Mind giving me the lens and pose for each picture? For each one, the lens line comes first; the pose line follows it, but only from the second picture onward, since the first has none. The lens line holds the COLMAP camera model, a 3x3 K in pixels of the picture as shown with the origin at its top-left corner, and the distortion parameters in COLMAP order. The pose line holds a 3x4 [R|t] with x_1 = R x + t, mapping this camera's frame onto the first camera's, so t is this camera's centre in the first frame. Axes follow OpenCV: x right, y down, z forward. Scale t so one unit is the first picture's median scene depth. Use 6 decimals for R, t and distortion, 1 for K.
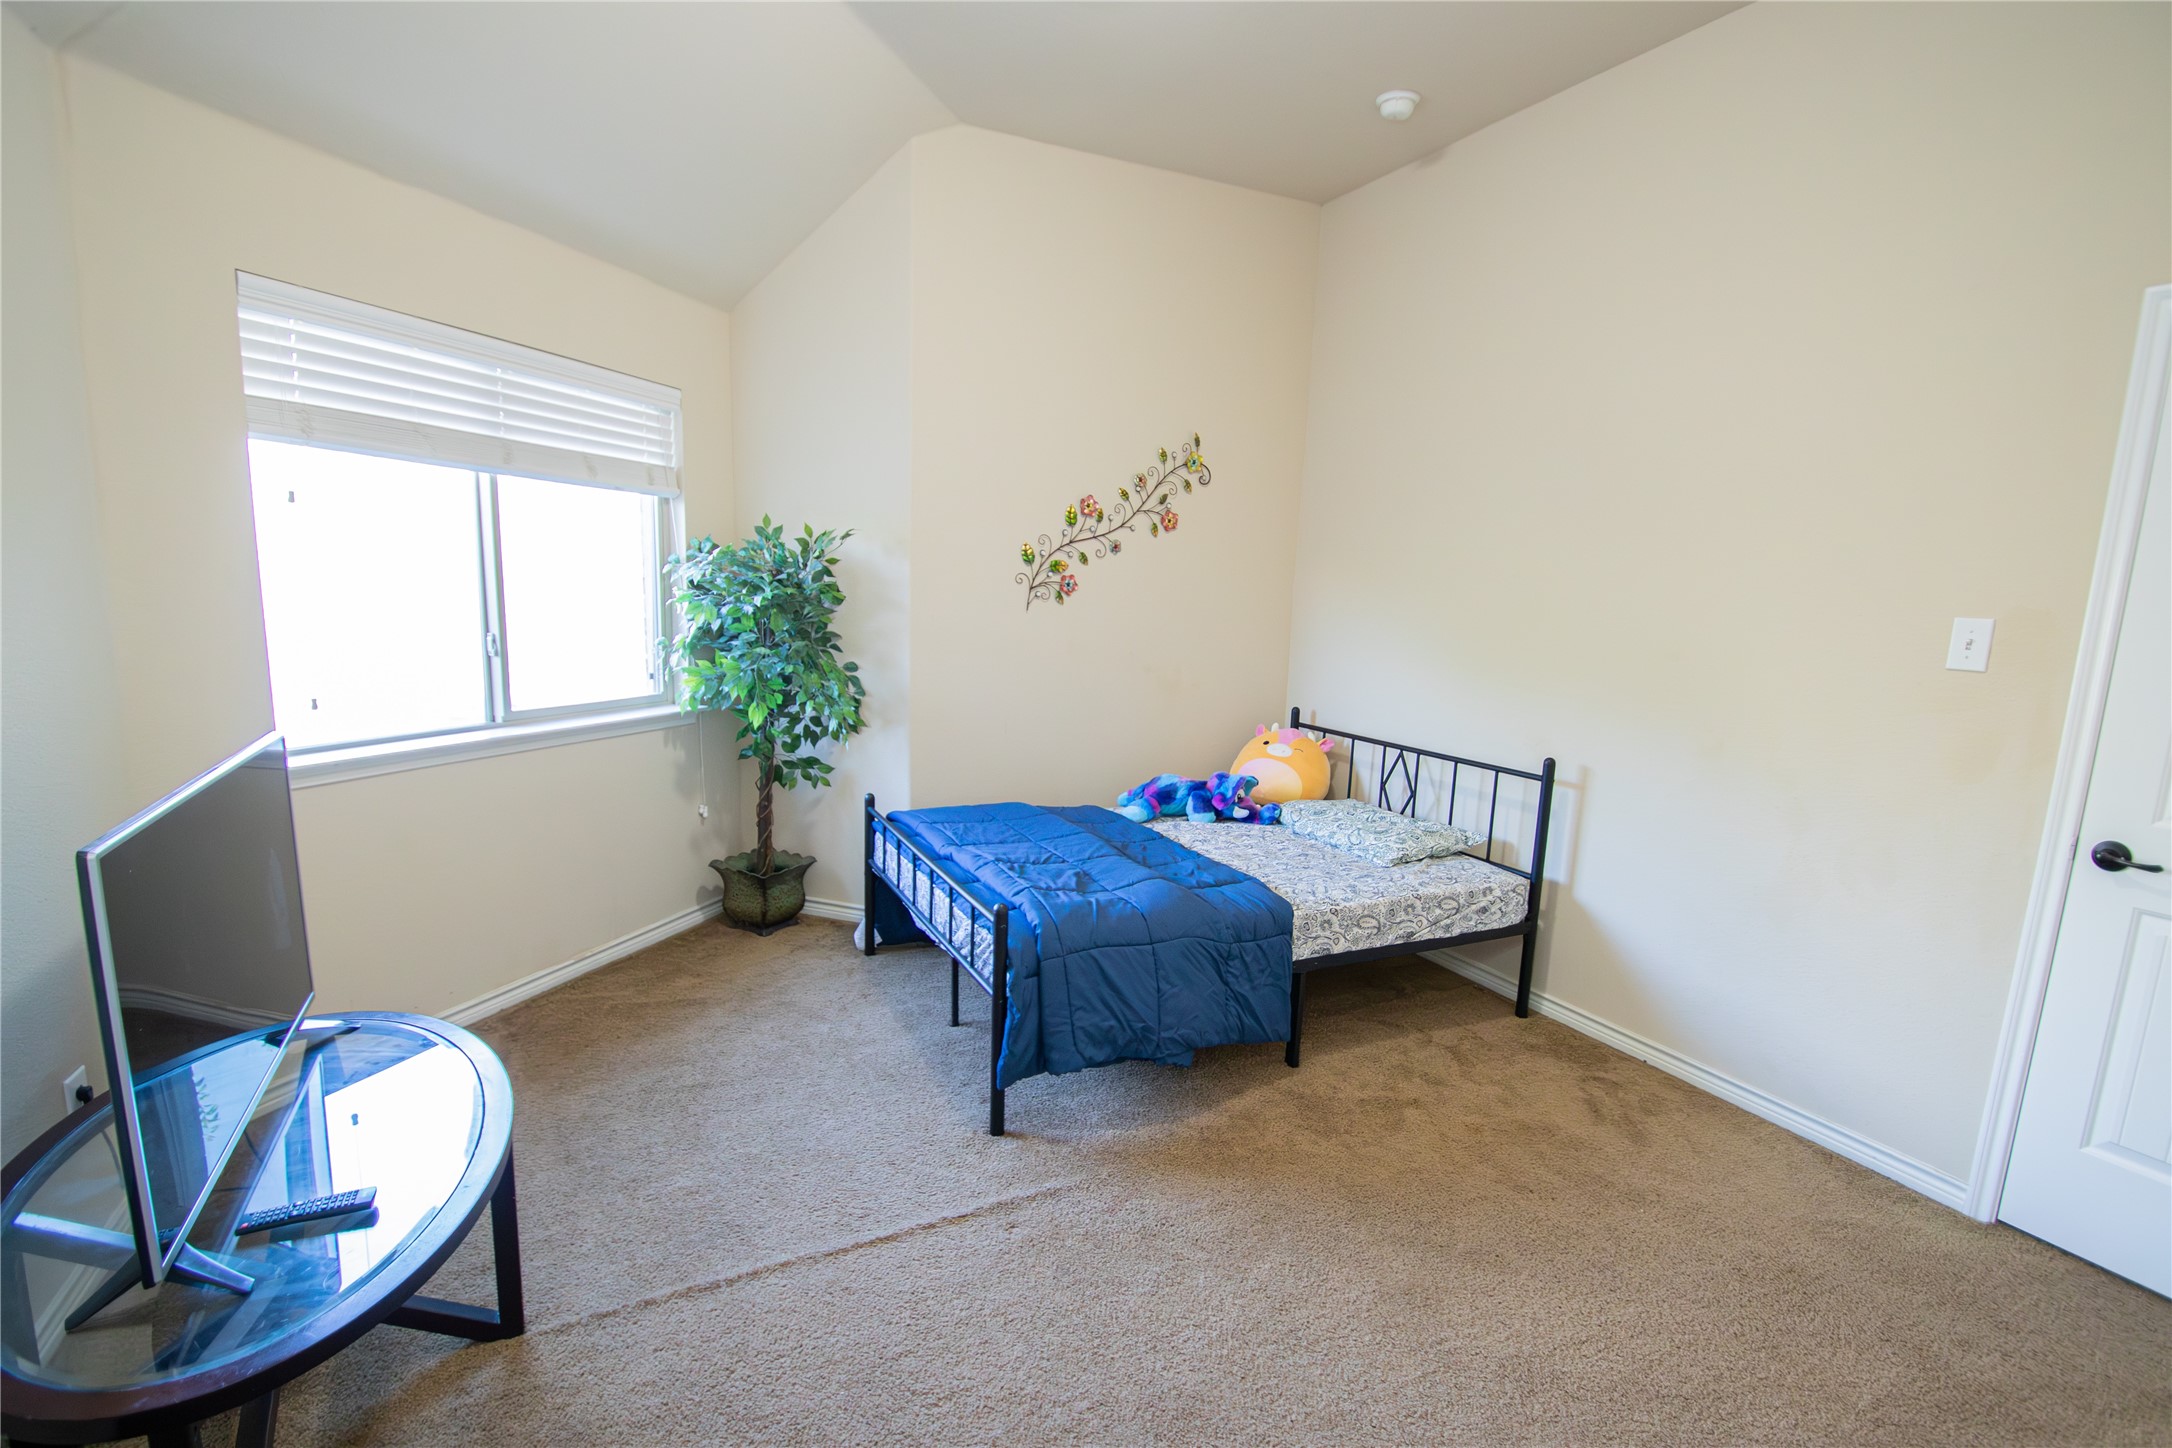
lens RADIAL K [[1030.6, 0, 1071.1], [0, 1030.6, 734.3], [0, 0, 1]] dist [0.018105, -0.019459]
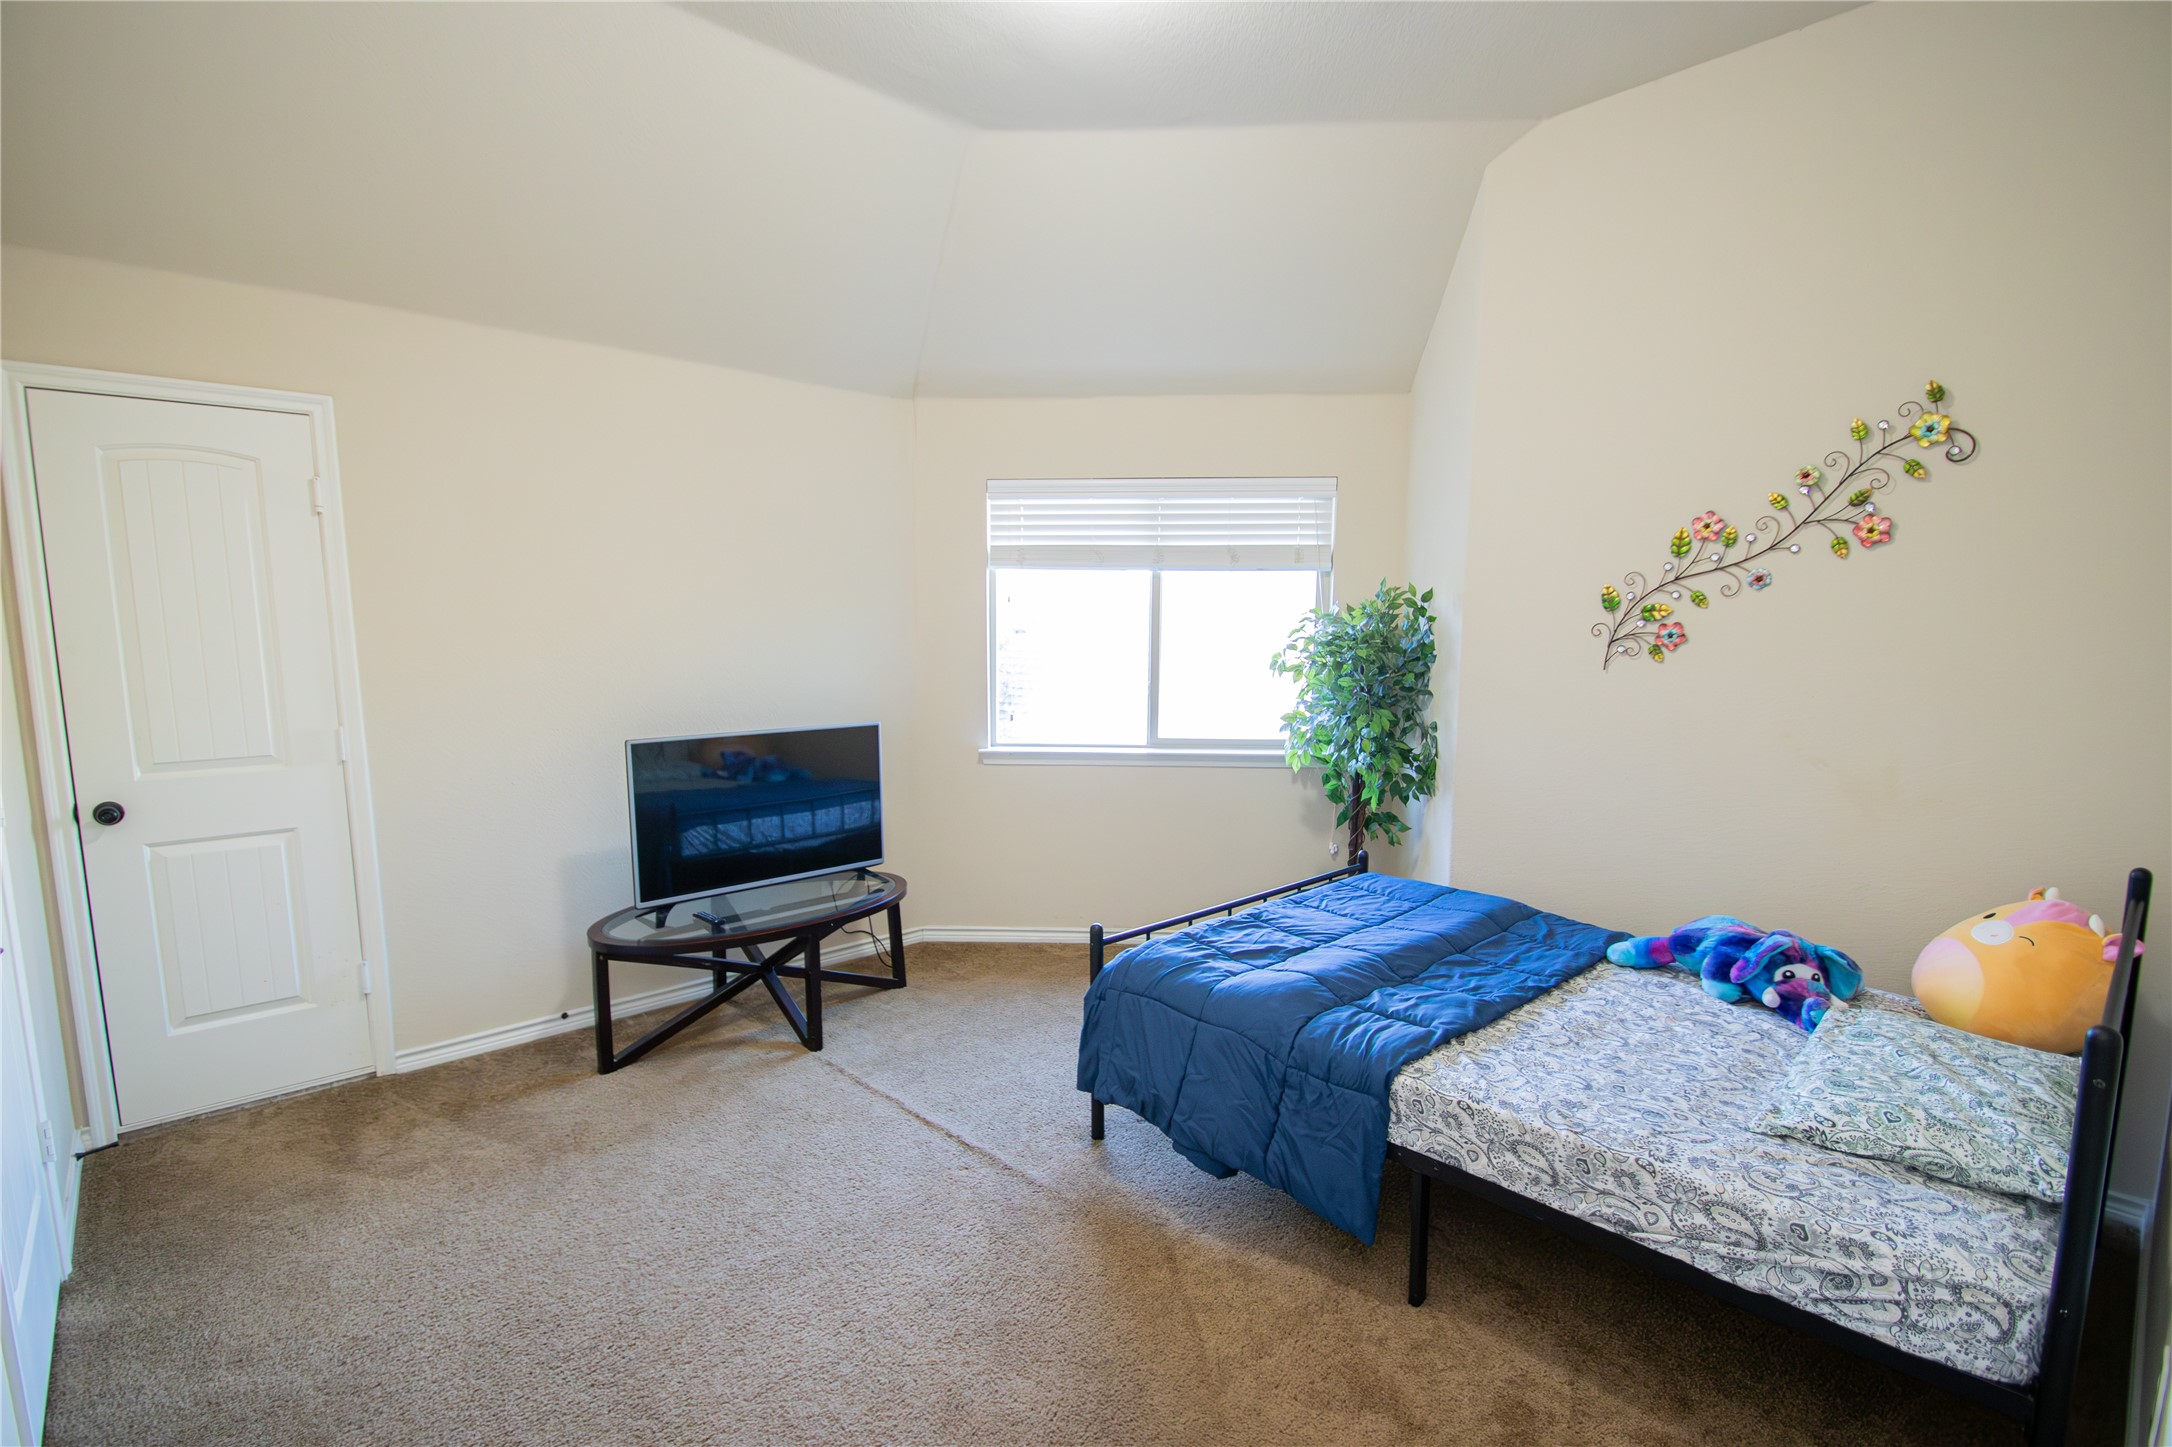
lens RADIAL K [[1030.6, 0, 1069.4], [0, 1030.6, 718.5], [0, 0, 1]] dist [0.018105, -0.019459]
pose [[0.274133, 0.049050, -0.960440, 0.607401], [-0.130872, 0.991310, 0.013272, -0.040442], [0.952745, 0.122057, 0.278170, 0.397187]]
